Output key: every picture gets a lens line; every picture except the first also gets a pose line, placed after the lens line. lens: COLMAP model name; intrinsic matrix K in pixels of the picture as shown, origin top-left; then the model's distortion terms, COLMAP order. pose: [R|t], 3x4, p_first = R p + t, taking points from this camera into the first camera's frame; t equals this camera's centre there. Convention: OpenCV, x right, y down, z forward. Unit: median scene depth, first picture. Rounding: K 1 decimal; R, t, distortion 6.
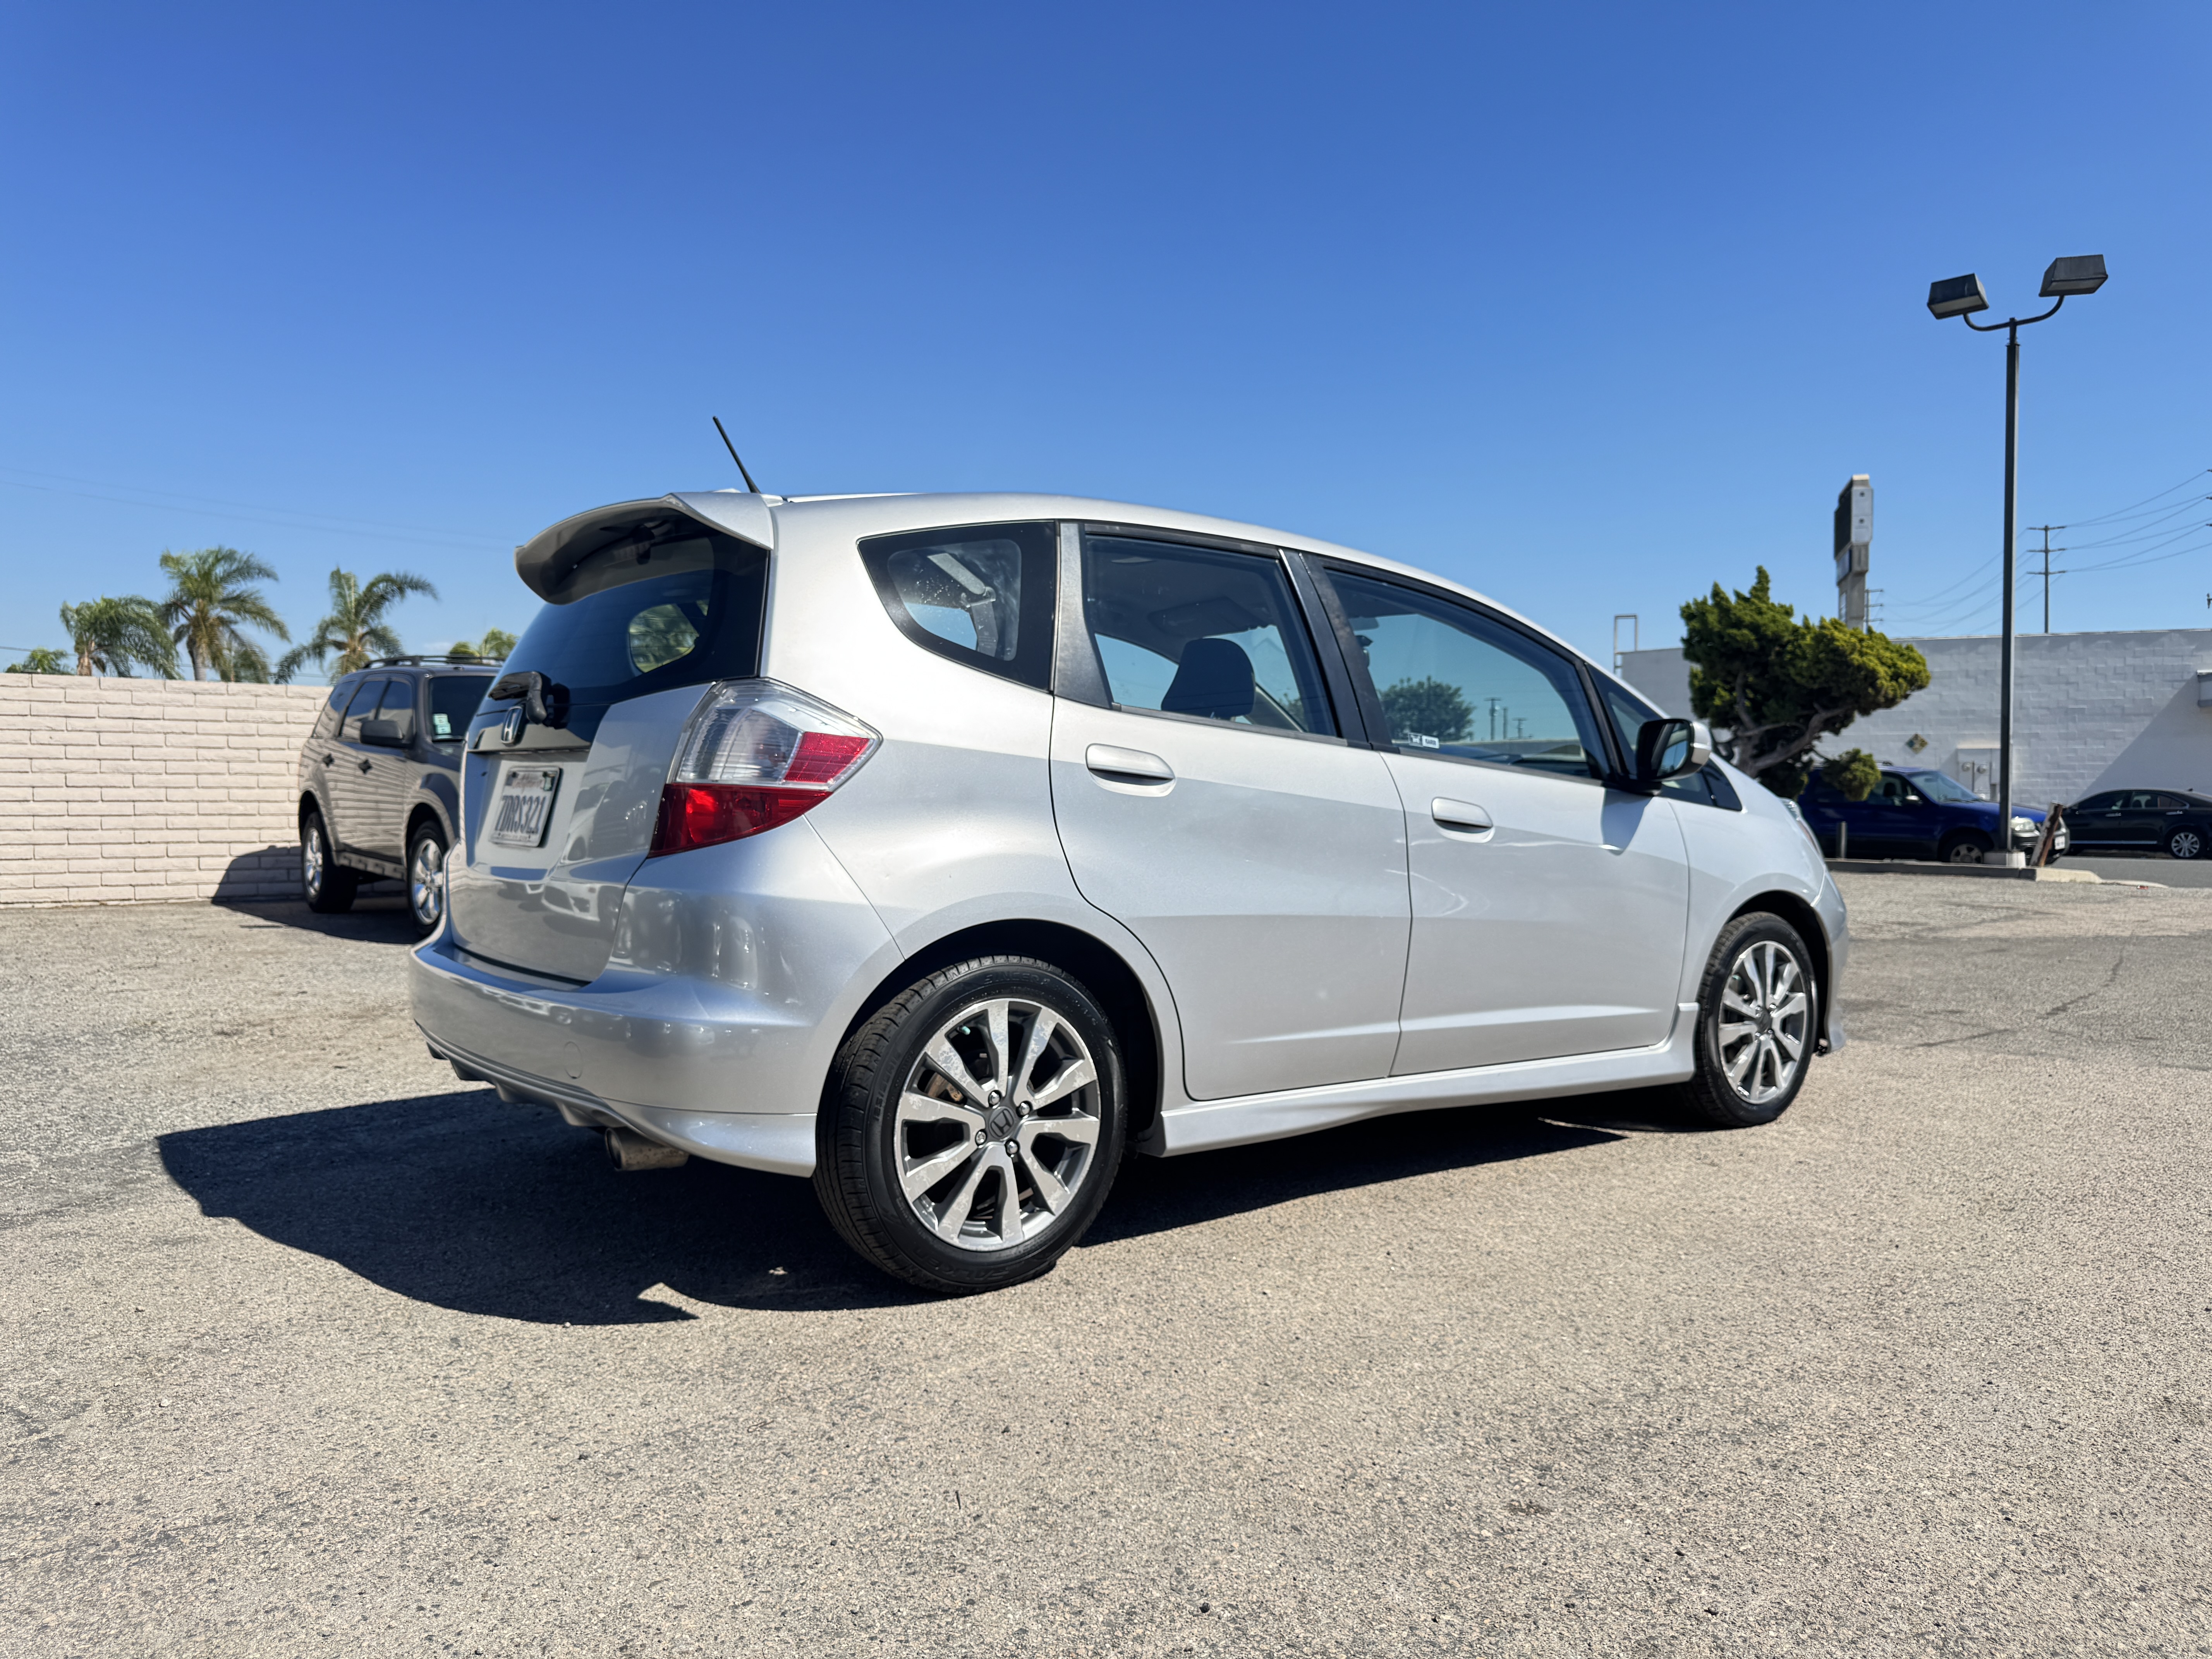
lens RADIAL K [[1562.2, 0, 1096.3], [0, 1562.2, 823.3], [0, 0, 1]] dist [0.034183, -0.041414]
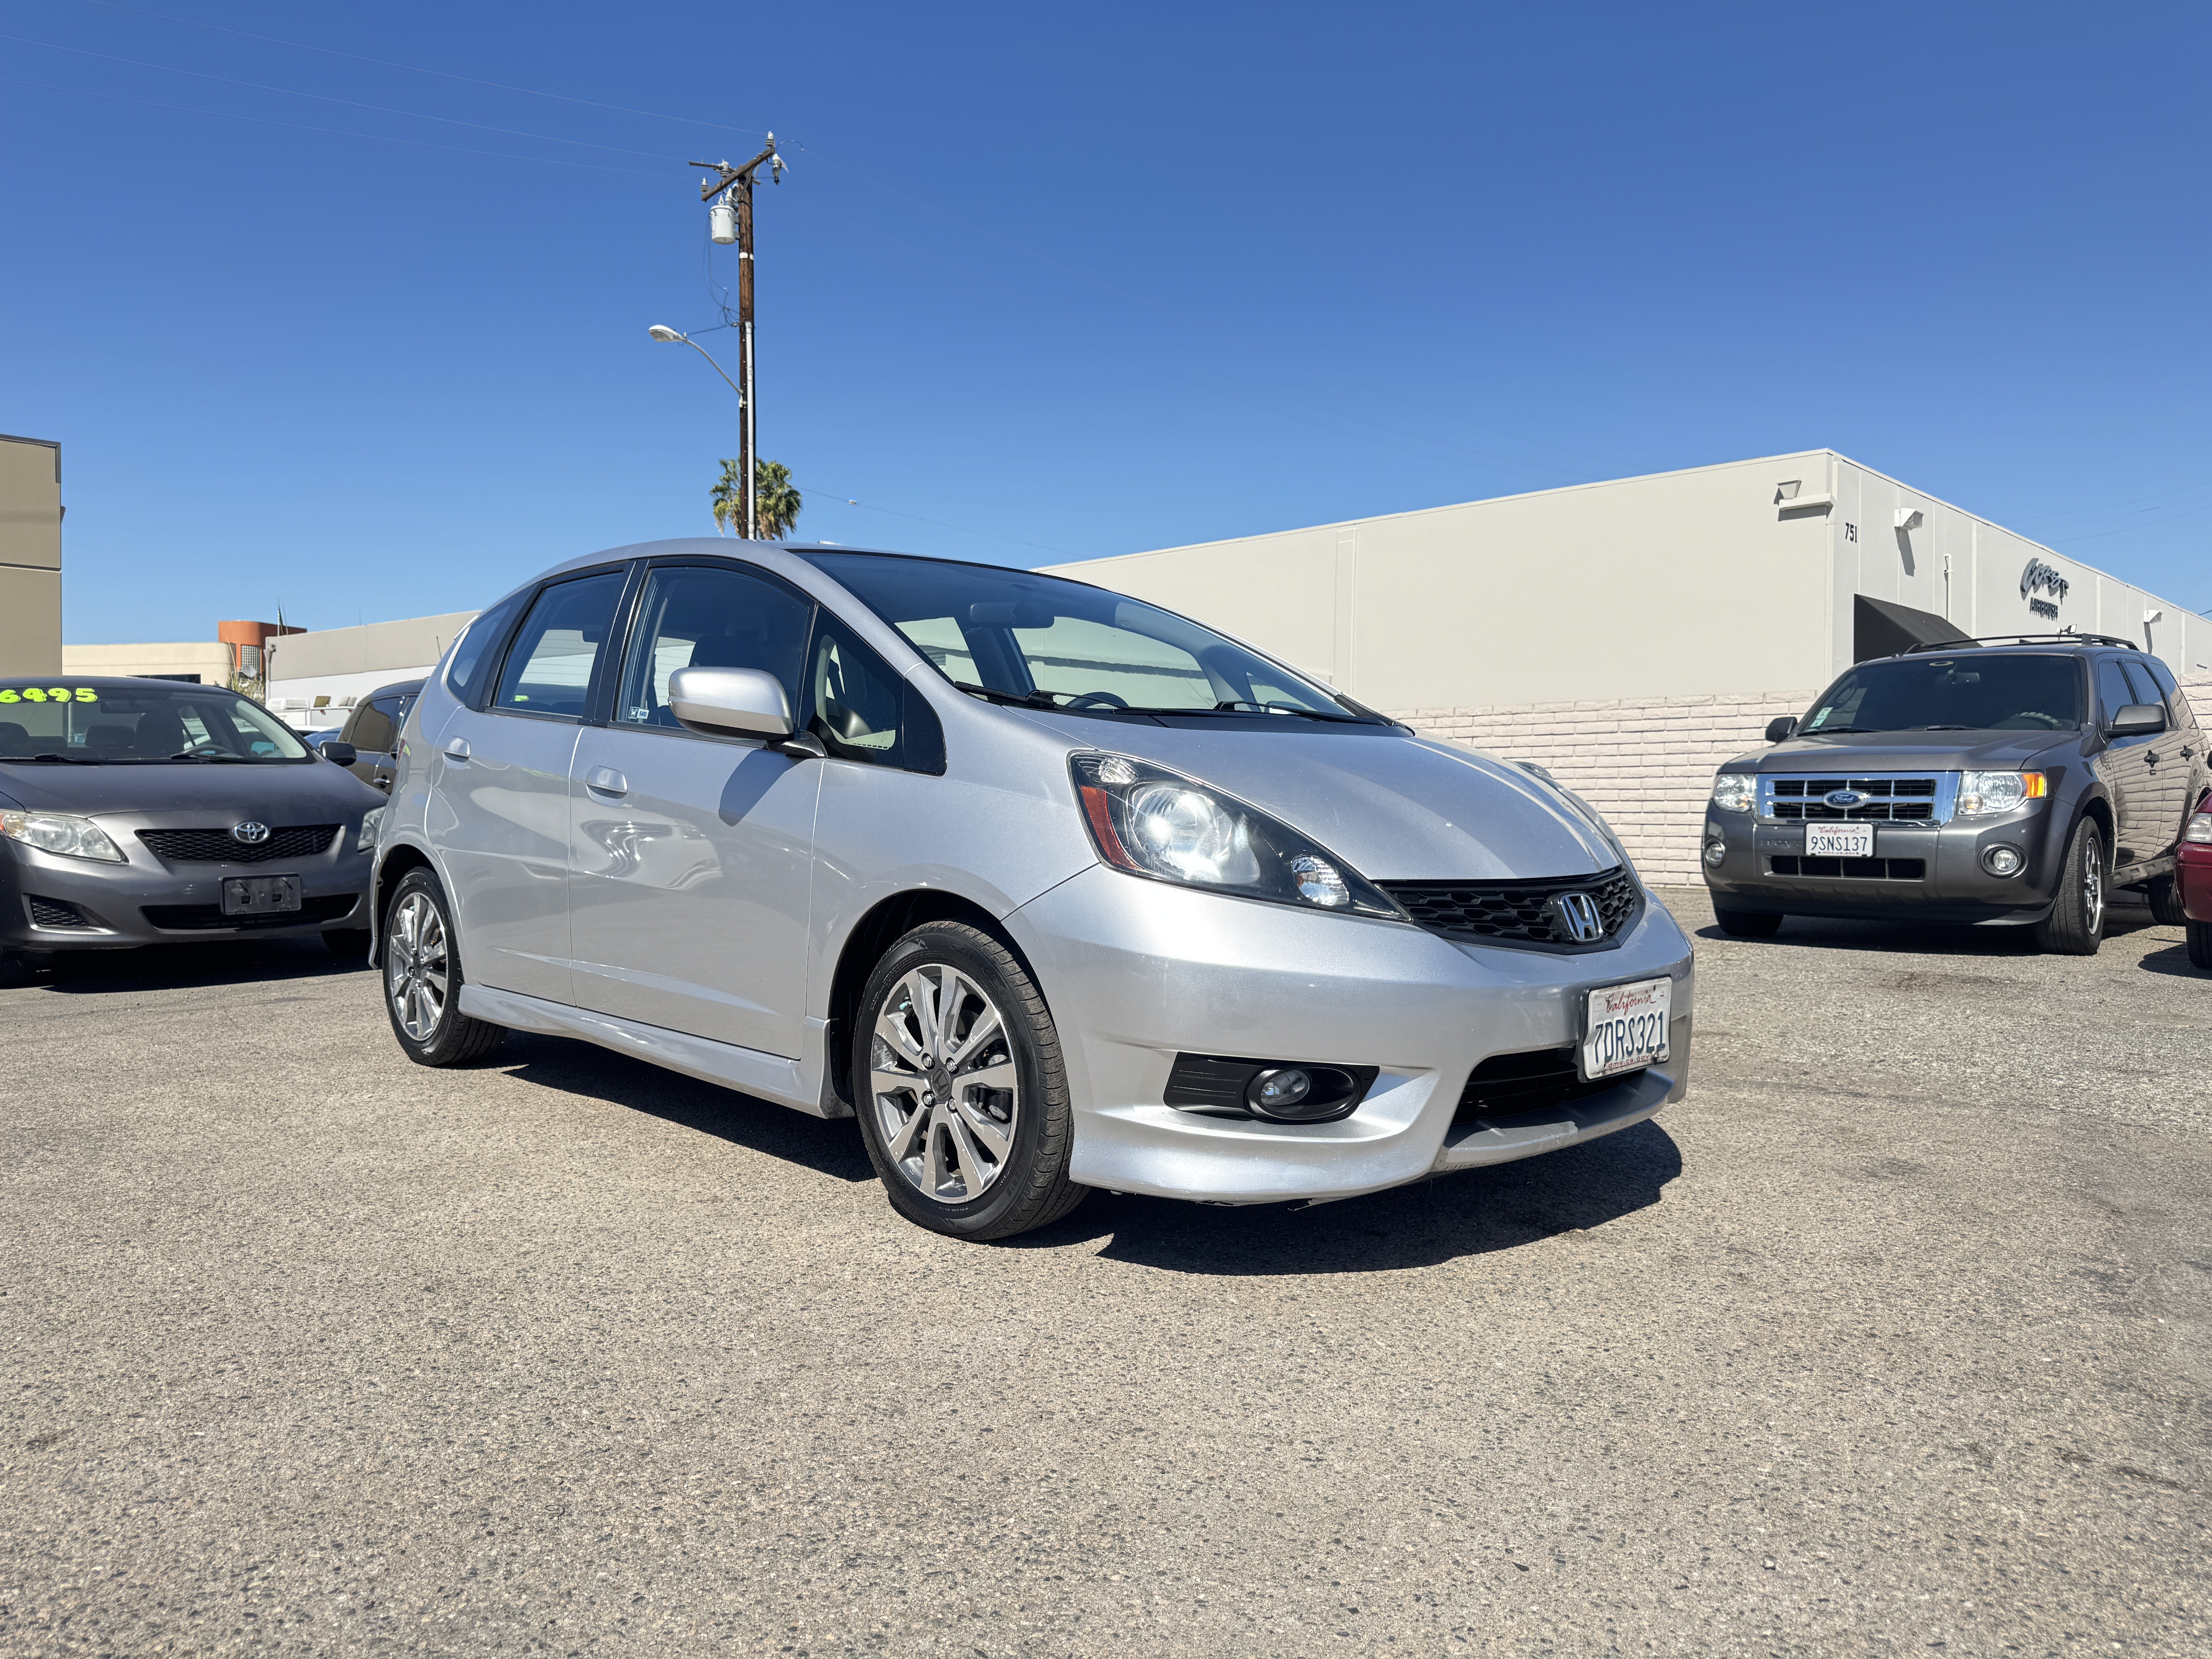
lens RADIAL K [[1562.2, 0, 1098.2], [0, 1562.2, 807.9], [0, 0, 1]] dist [0.034183, -0.041414]
pose [[0.106390, -0.003360, -0.994319, 1.407785], [-0.015941, 0.999860, -0.005084, 0.013954], [0.994197, 0.016392, 0.106321, 1.266926]]
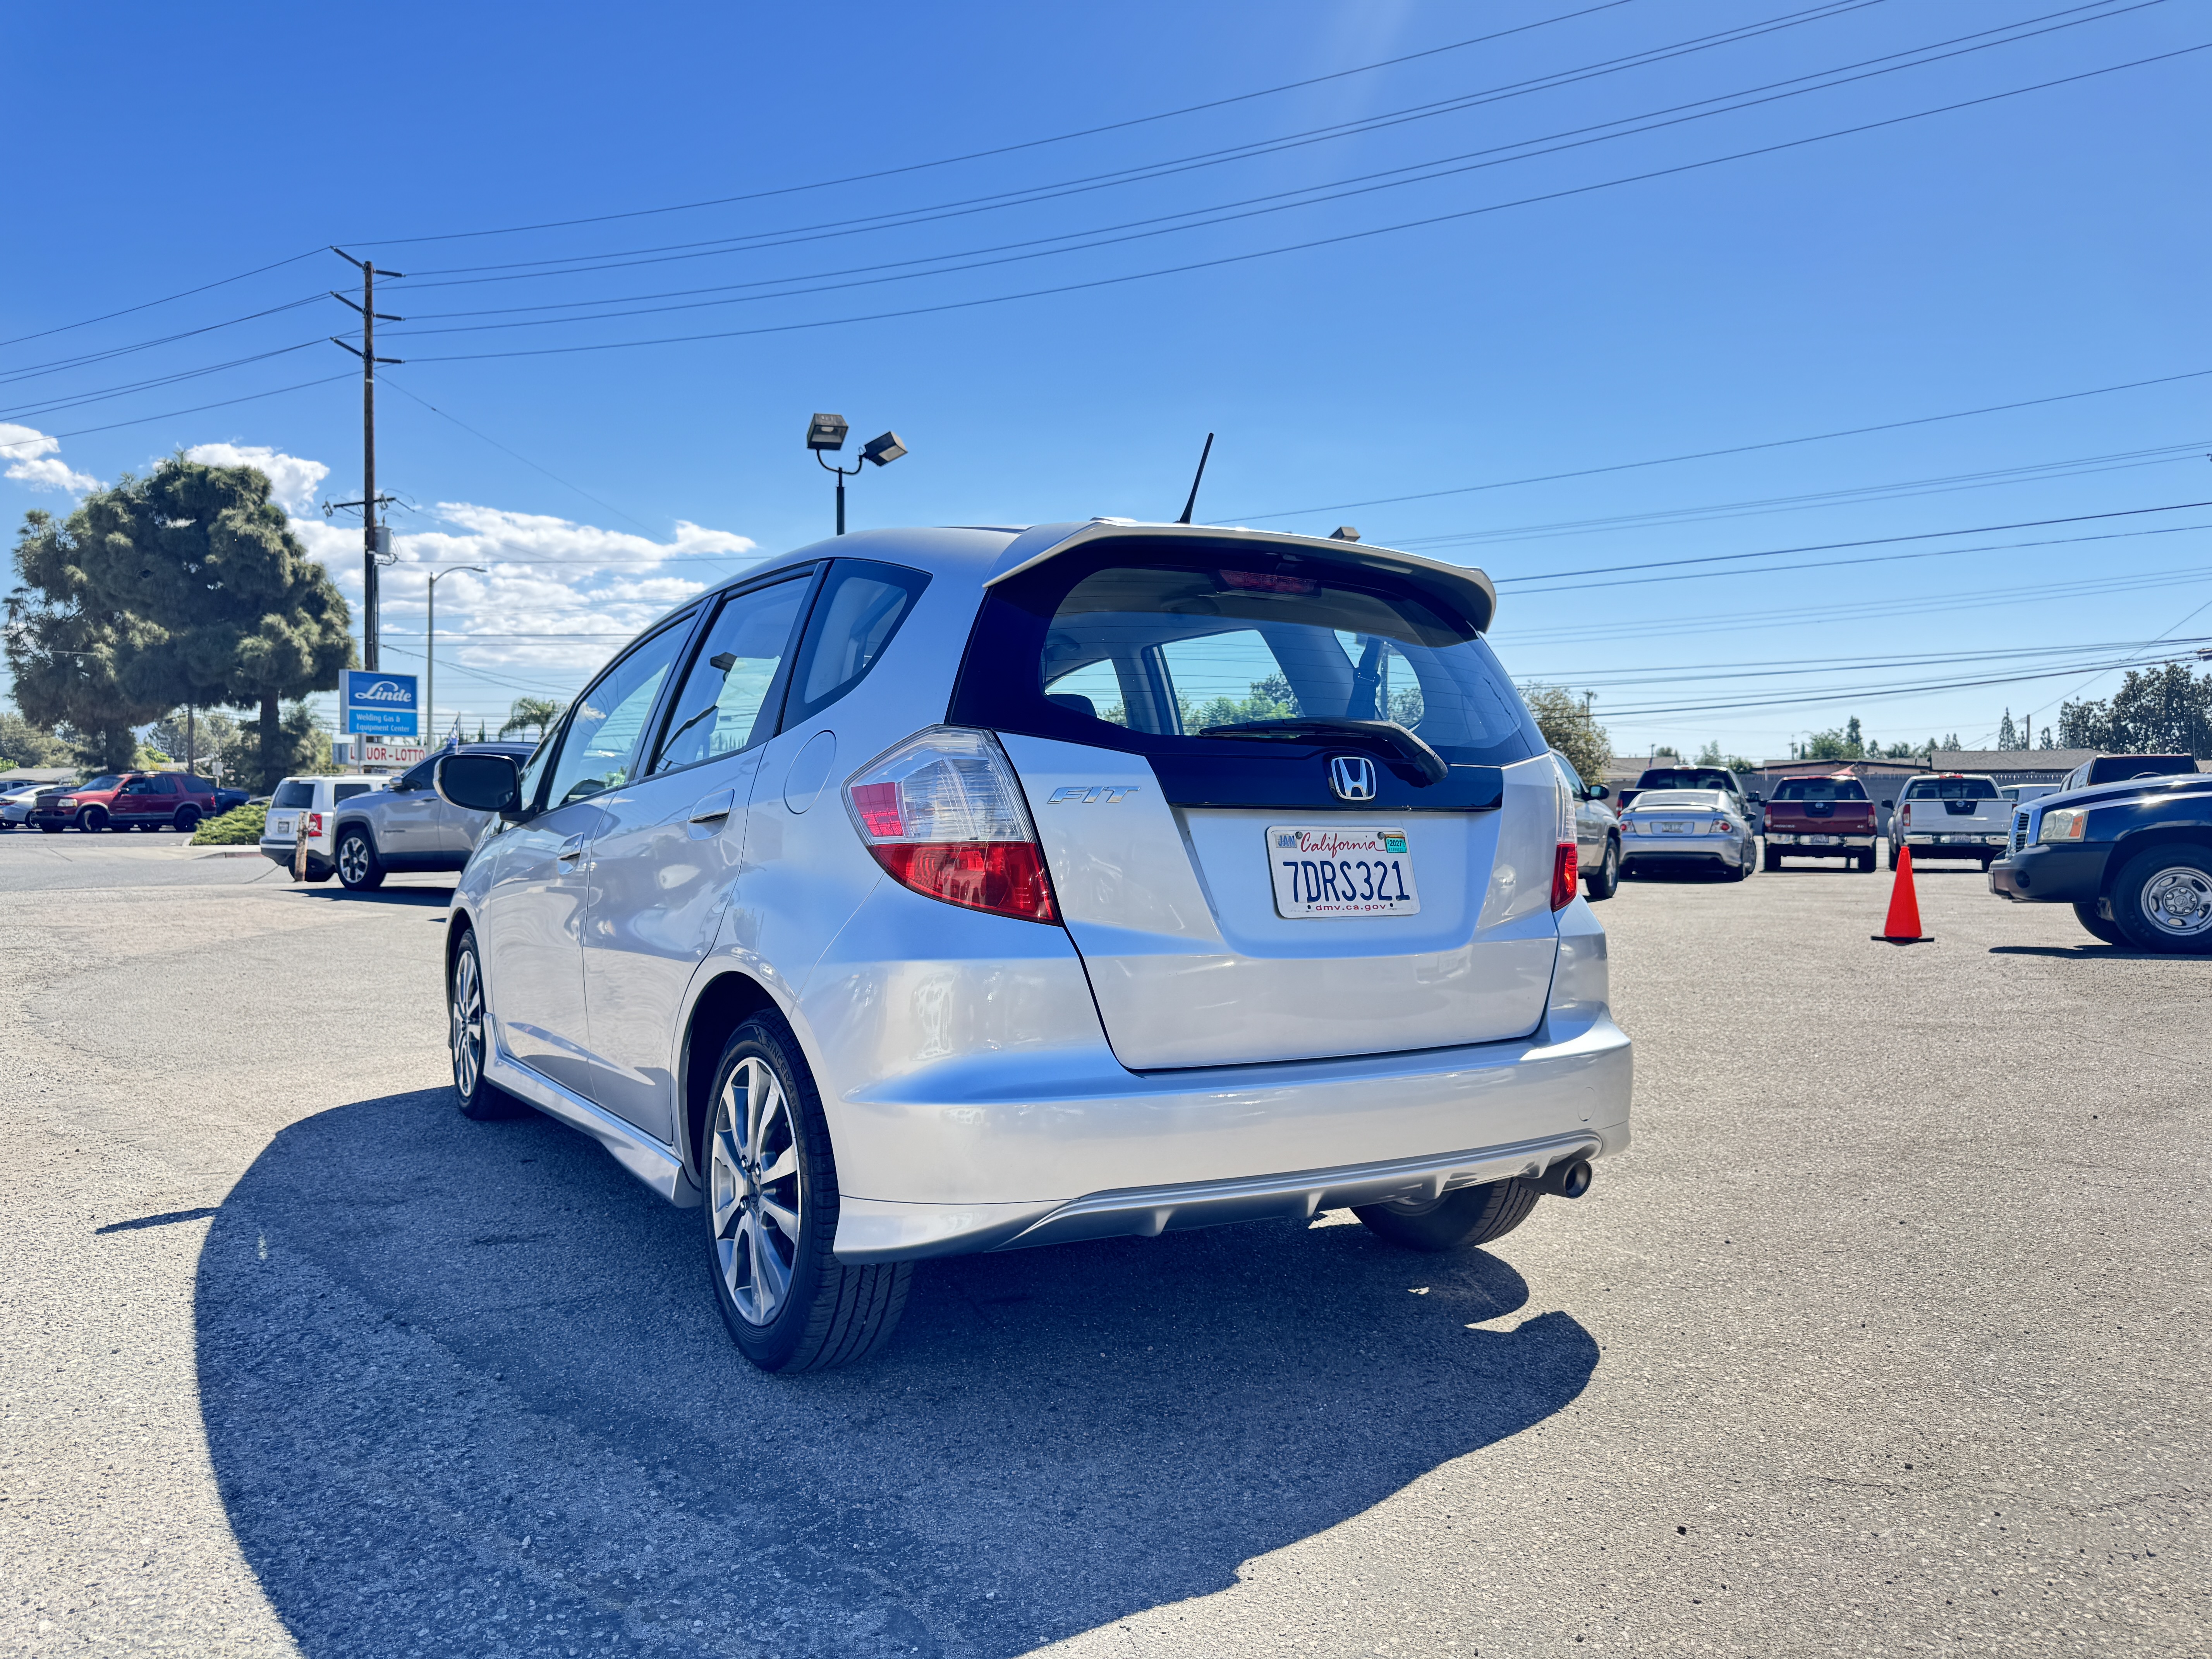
lens RADIAL K [[1562.2, 0, 1097.9], [0, 1562.2, 809.9], [0, 0, 1]] dist [0.034183, -0.041414]
pose [[0.105477, -0.004625, 0.994411, -1.110541], [0.010361, 0.999940, 0.003551, -0.044210], [-0.994368, 0.009928, 0.105518, 0.943190]]
